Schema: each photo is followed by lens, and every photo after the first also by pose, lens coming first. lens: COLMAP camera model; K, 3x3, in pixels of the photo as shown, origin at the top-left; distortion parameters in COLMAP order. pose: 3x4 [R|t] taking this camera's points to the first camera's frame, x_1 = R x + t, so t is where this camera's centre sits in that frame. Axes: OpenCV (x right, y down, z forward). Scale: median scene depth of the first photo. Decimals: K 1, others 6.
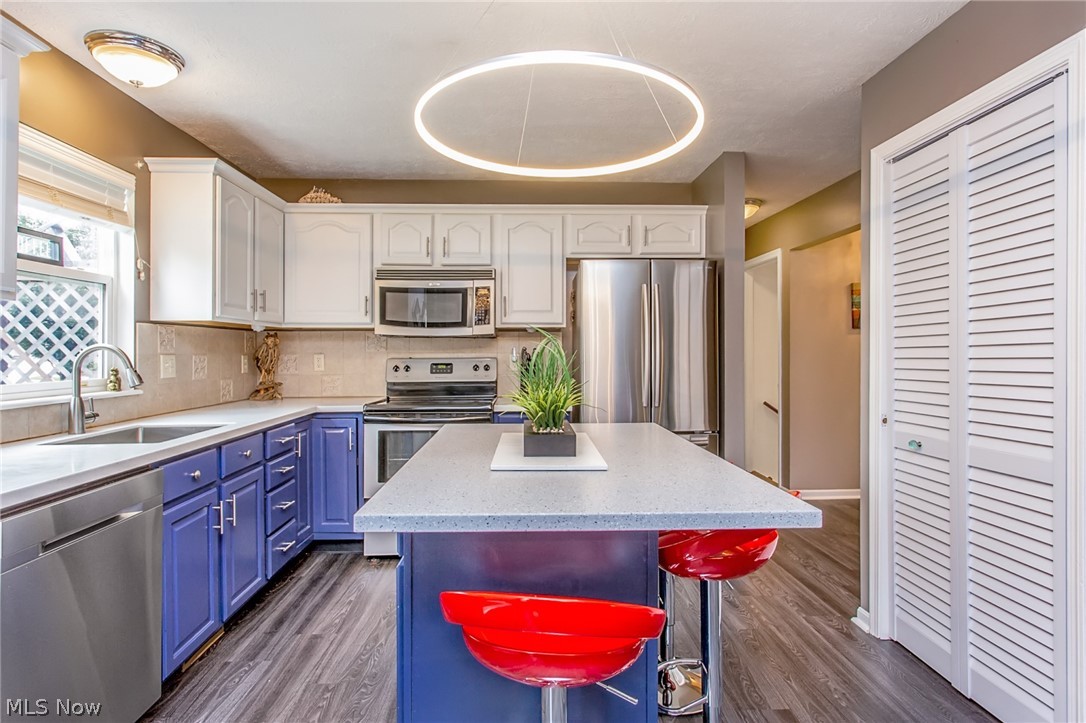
lens RADIAL K [[556.1, 0, 541.4], [0, 556.1, 355.4], [0, 0, 1]] dist [-0.025860, 0.000147]
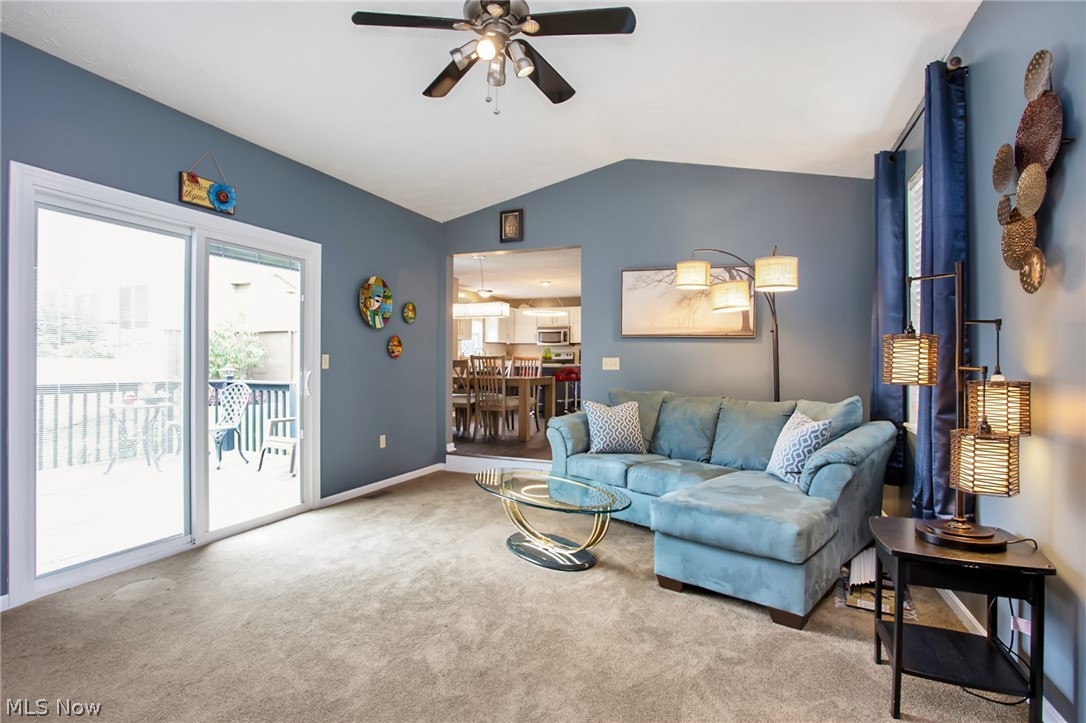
lens RADIAL K [[556.1, 0, 543.1], [0, 556.1, 358.6], [0, 0, 1]] dist [-0.025860, 0.000147]
pose [[0.900168, 0.006495, -0.435494, 1.275515], [-0.008592, 0.999959, -0.002847, 0.058284], [0.435458, 0.006304, 0.900187, -2.174238]]
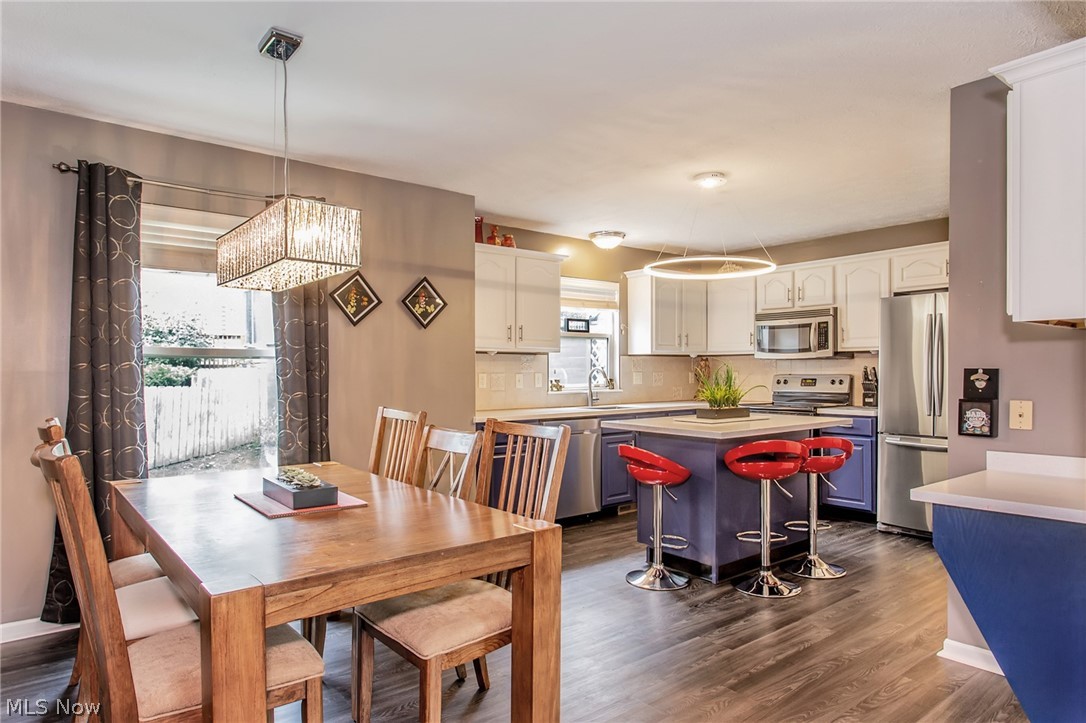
lens RADIAL K [[665.2, 0, 543.9], [0, 665.2, 370.1], [0, 0, 1]] dist [0.001187, 0.000077]
pose [[0.580457, -0.002283, -0.814288, 0.813251], [-0.000916, 0.999994, -0.003457, 0.000185], [0.814290, 0.002753, 0.580451, -0.484446]]
